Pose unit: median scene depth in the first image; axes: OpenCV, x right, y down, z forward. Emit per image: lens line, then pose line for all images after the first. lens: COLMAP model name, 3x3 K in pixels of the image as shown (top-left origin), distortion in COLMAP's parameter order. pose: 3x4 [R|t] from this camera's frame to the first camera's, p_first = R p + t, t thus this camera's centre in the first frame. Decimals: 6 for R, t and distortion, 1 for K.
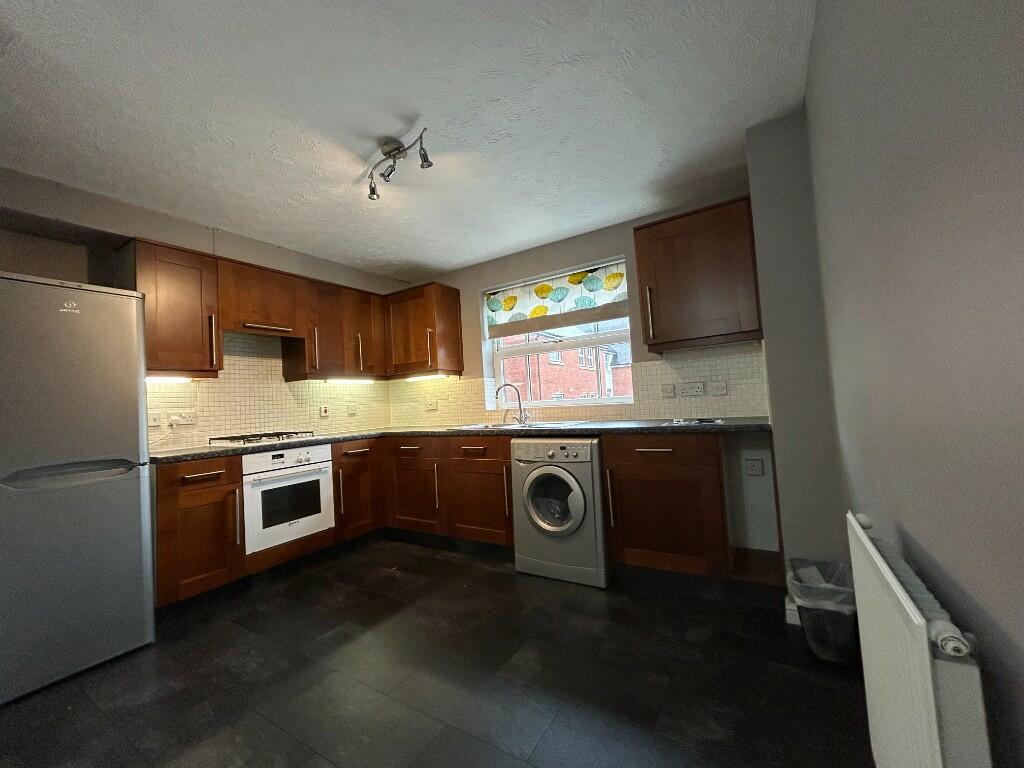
lens RADIAL K [[409.4, 0, 513.2], [0, 409.4, 380.1], [0, 0, 1]] dist [-0.003194, 0.000016]
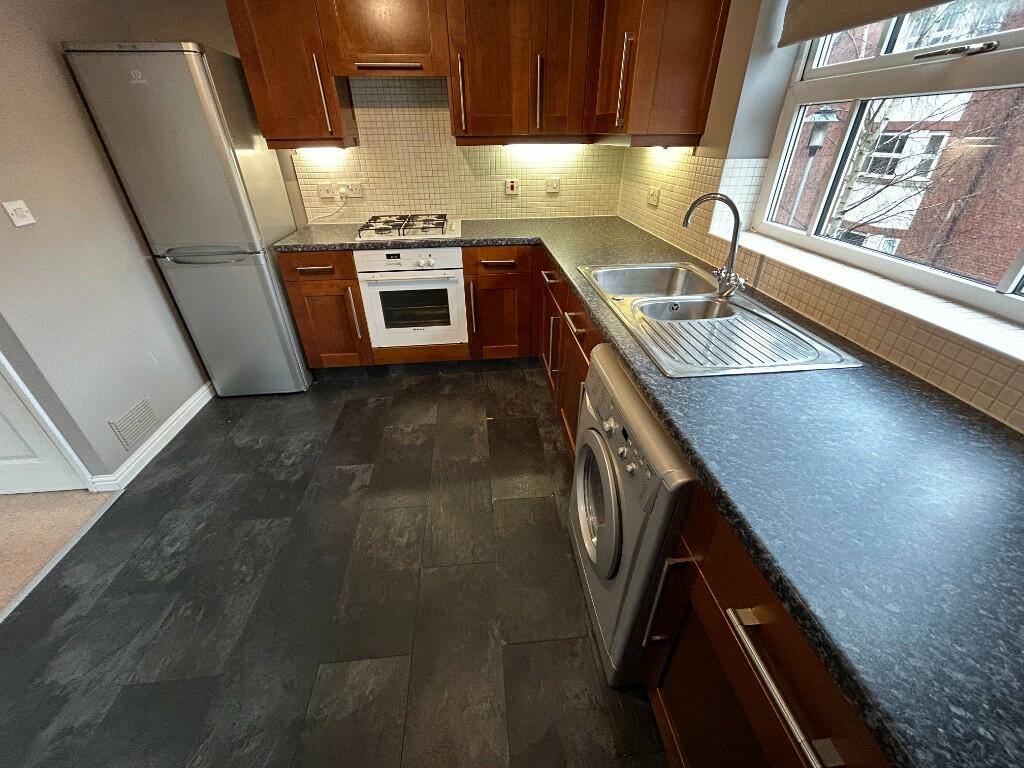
lens RADIAL K [[409.4, 0, 510.7], [0, 409.4, 384.7], [0, 0, 1]] dist [-0.003194, 0.000016]
pose [[0.596857, 0.466762, -0.652606, 0.254643], [0.017088, 0.805791, 0.591953, -0.098516], [0.802166, -0.364463, 0.472966, 0.648650]]
